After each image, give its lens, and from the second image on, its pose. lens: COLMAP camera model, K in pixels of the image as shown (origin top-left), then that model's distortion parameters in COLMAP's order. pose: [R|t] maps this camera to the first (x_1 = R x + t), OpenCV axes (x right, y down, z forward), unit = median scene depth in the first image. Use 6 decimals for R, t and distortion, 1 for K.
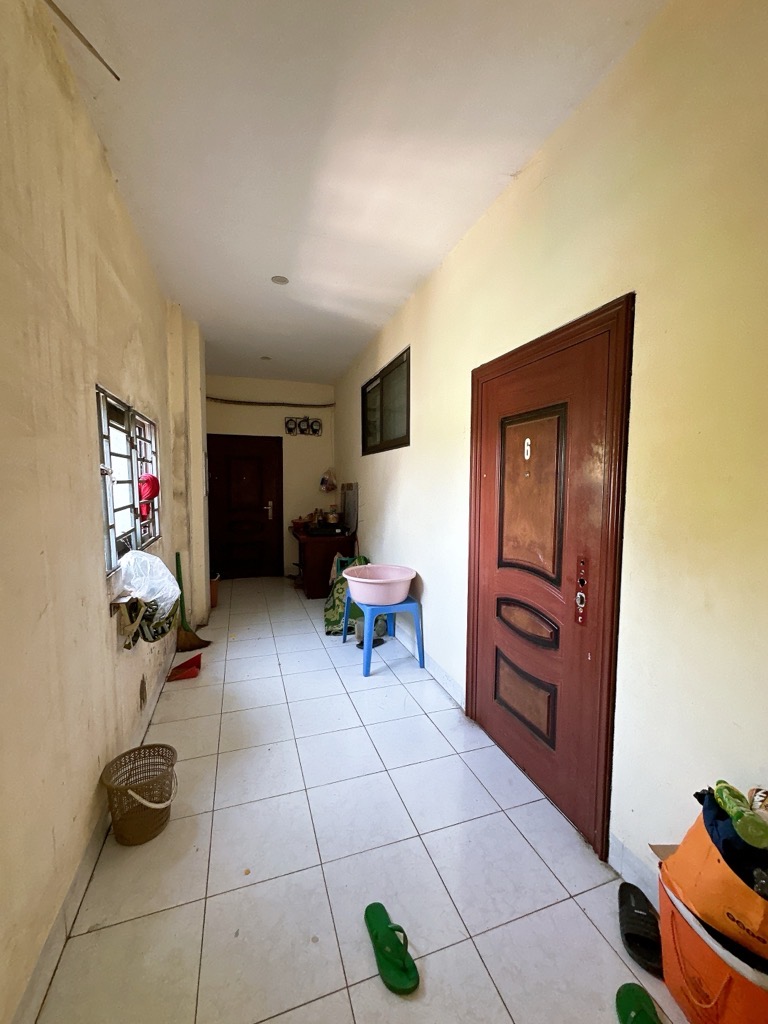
lens RADIAL K [[409.8, 0, 384.0], [0, 409.8, 512.0], [0, 0, 1]] dist [-0.000168, -0.000010]
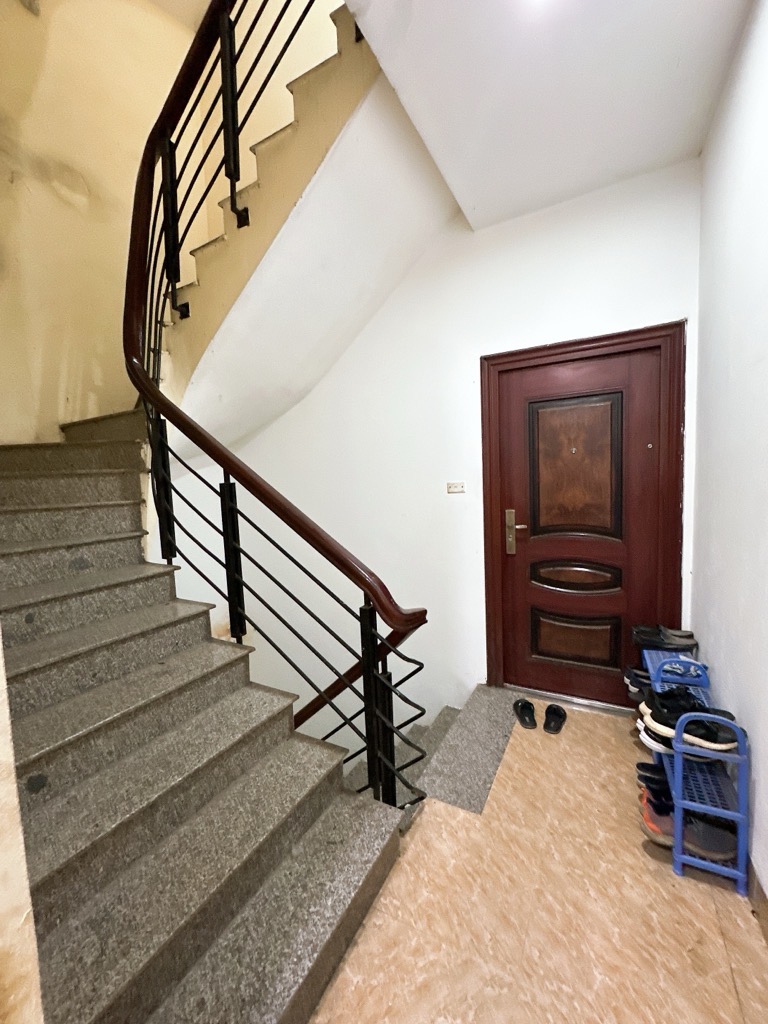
lens RADIAL K [[409.8, 0, 384.0], [0, 409.8, 512.0], [0, 0, 1]] dist [-0.000168, -0.000010]
pose [[0.735582, -0.088945, 0.671571, -0.821899], [0.096498, 0.994991, 0.026083, 0.002863], [-0.670527, 0.045619, 0.740481, 0.459714]]
